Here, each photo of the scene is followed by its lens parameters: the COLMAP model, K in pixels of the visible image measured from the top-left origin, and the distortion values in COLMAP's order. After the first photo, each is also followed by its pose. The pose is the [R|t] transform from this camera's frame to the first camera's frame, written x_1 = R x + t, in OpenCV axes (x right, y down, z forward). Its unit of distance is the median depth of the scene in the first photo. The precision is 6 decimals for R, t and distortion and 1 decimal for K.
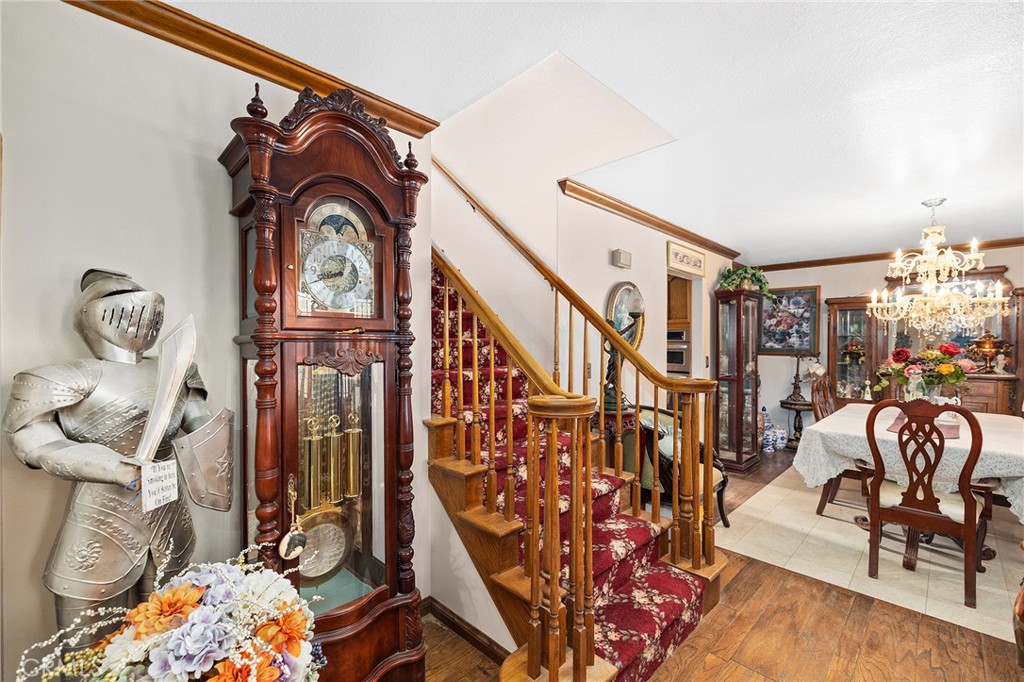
lens RADIAL K [[434.2, 0, 503.2], [0, 434.2, 344.3], [0, 0, 1]] dist [0.000444, -0.000386]
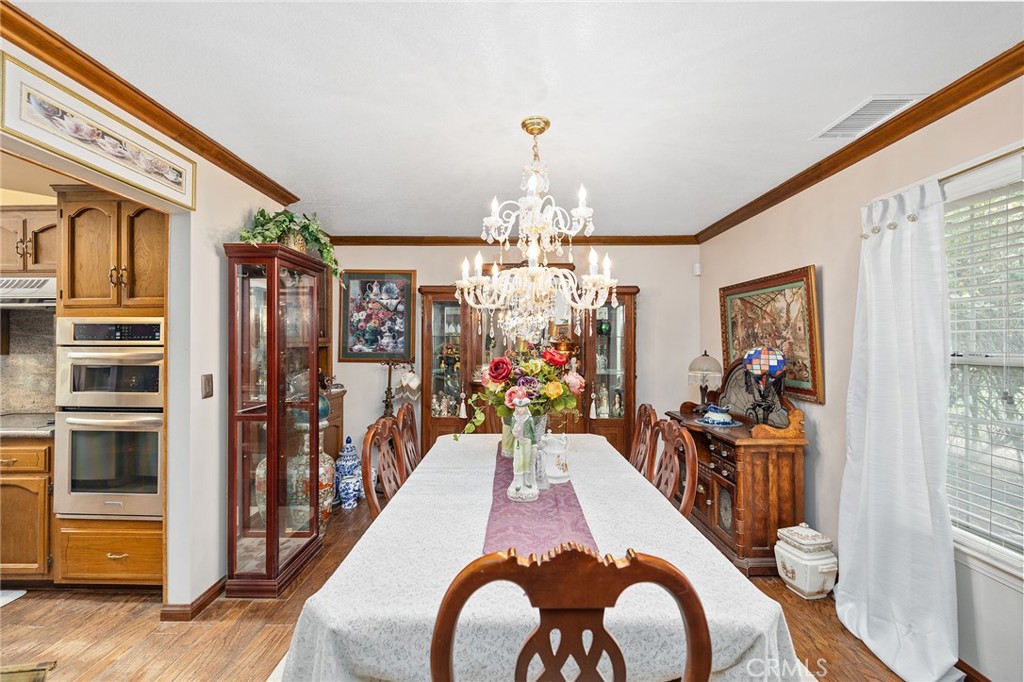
lens RADIAL K [[434.2, 0, 503.2], [0, 434.2, 344.3], [0, 0, 1]] dist [0.000444, -0.000386]
pose [[0.713062, -0.004271, 0.701088, 0.327518], [0.004026, 0.999990, 0.001997, -0.005657], [-0.701090, 0.001398, 0.713072, 0.372782]]
